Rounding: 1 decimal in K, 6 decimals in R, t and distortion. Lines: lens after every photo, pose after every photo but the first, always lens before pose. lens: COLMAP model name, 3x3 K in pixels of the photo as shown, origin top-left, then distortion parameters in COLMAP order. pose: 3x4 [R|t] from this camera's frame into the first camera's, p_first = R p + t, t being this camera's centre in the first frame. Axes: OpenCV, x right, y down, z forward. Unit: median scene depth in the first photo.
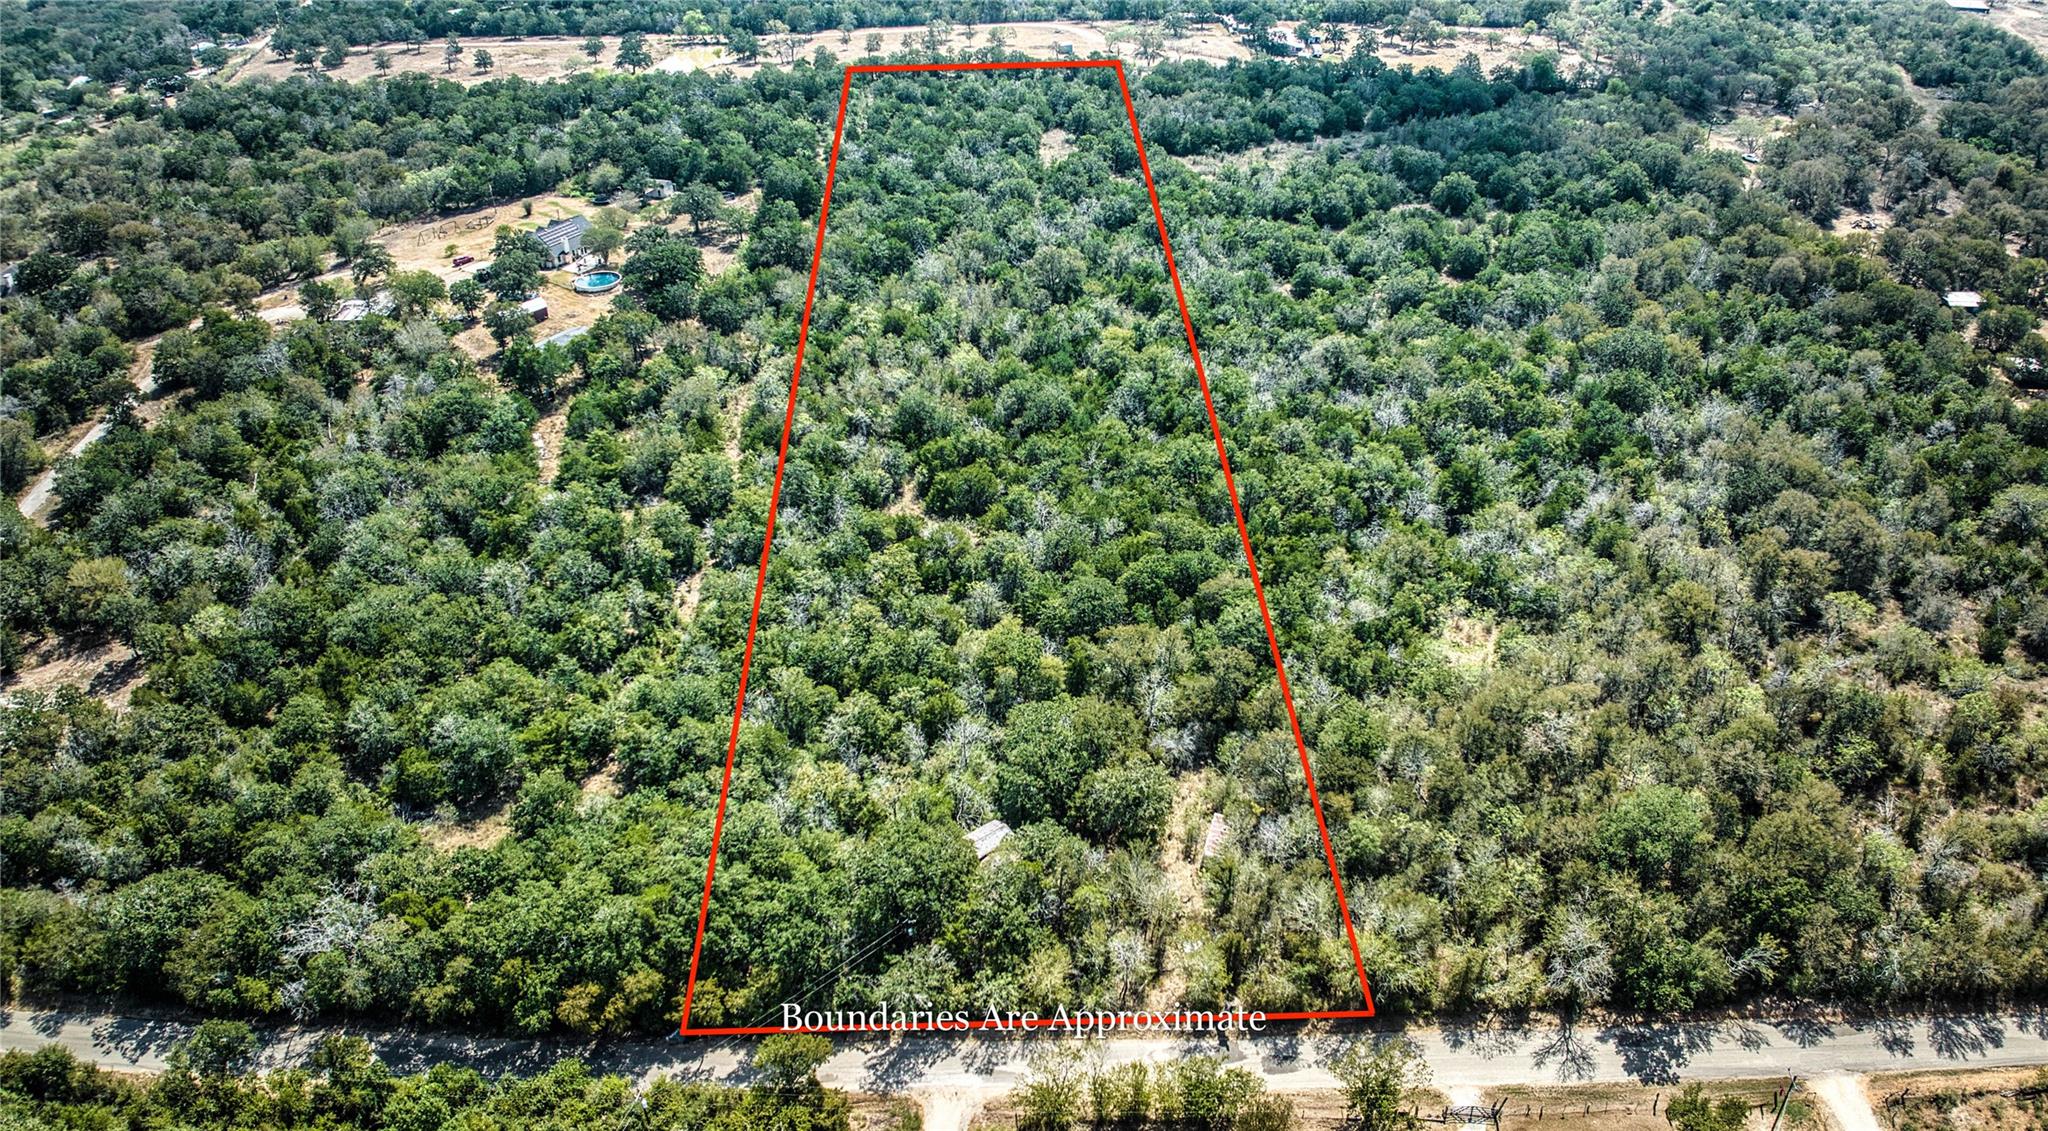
lens RADIAL K [[1457.8, 0, 1082.4], [0, 1457.8, 562.5], [0, 0, 1]] dist [-0.080142, -0.028212]
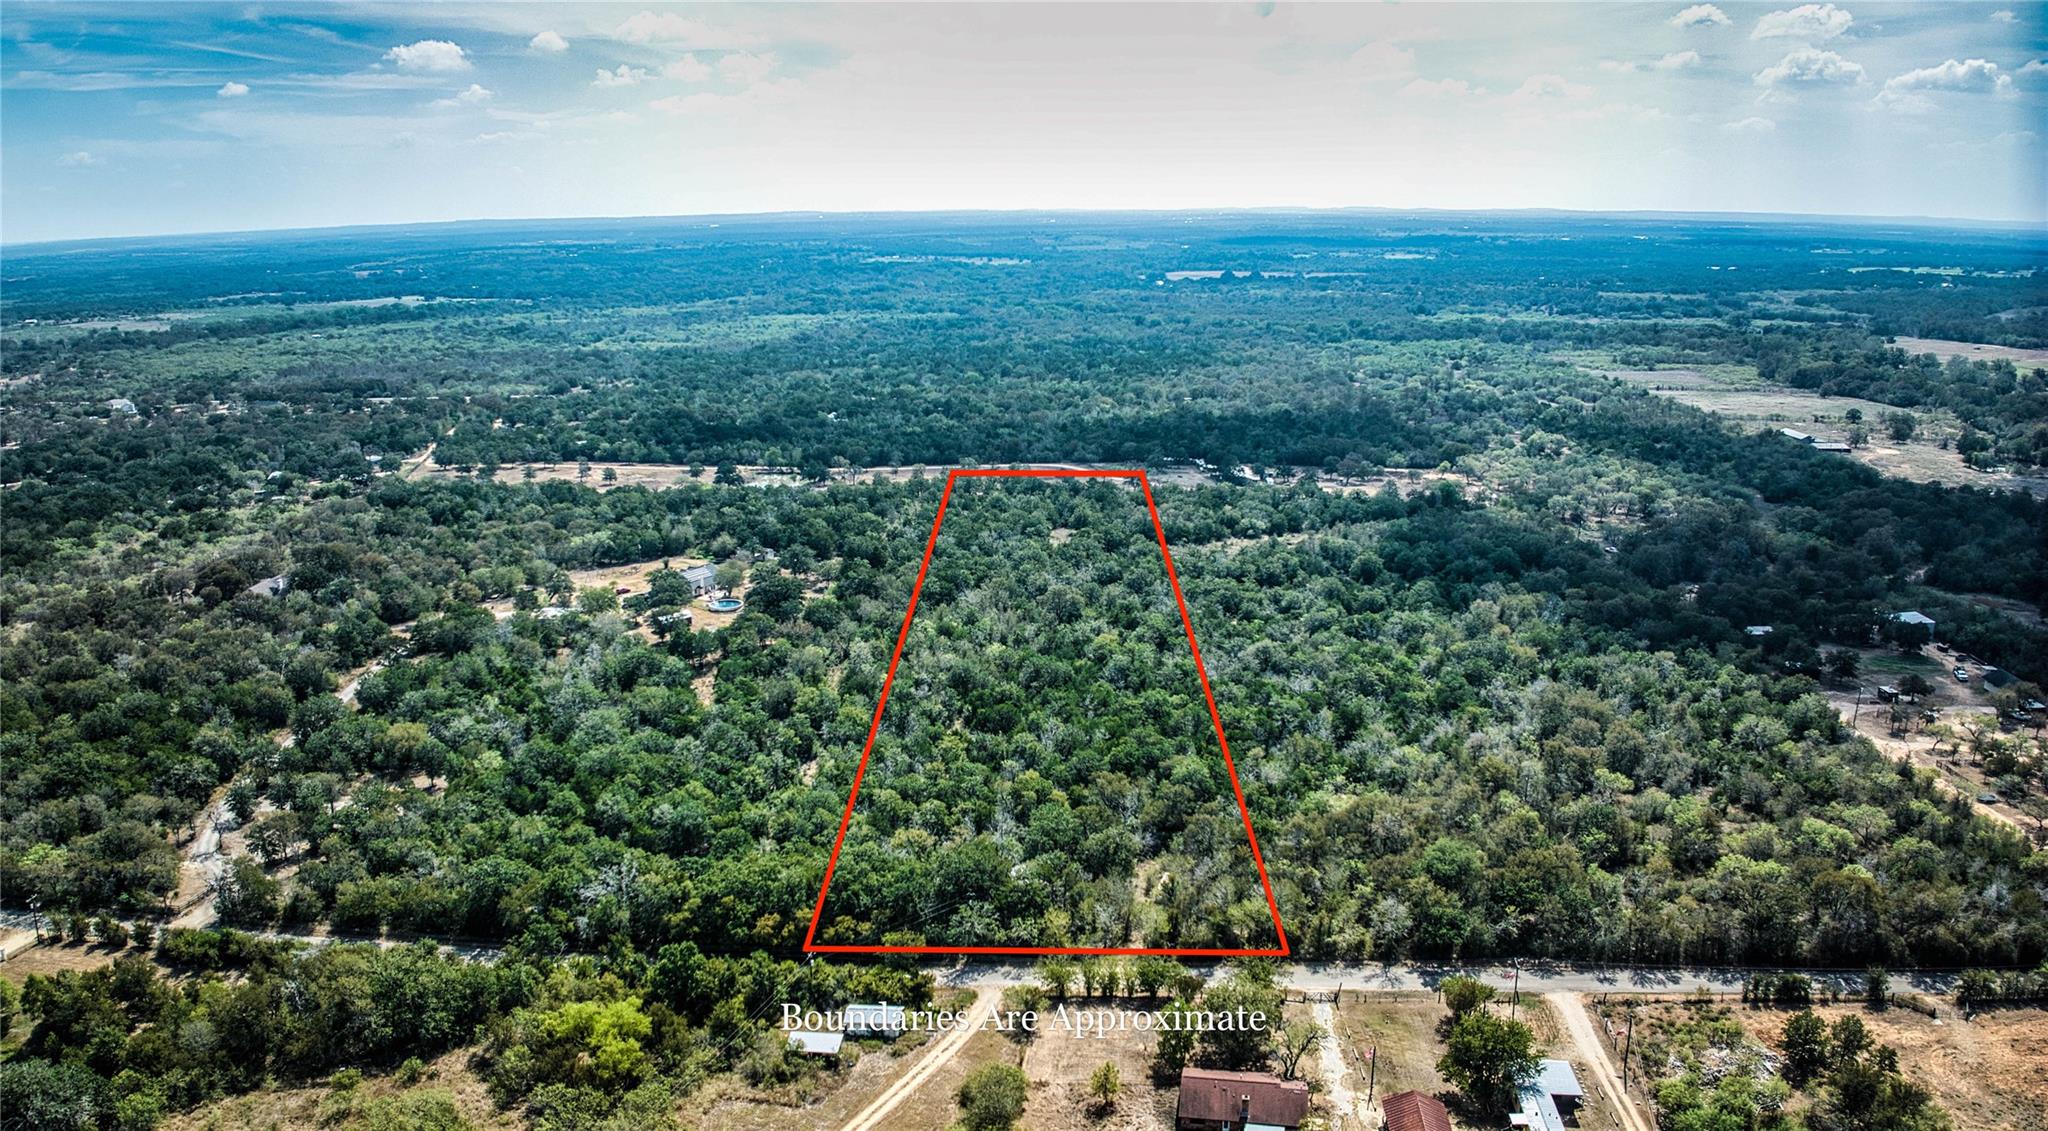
lens RADIAL K [[1485.4, 0, 1024.0], [0, 1485.4, 565.5], [0, 0, 1]] dist [-0.055337, -0.079803]
pose [[0.999192, 0.012906, -0.038062, -0.001379], [-0.024460, 0.946733, -0.321091, 0.232634], [0.031890, 0.321762, 0.946283, -0.361859]]
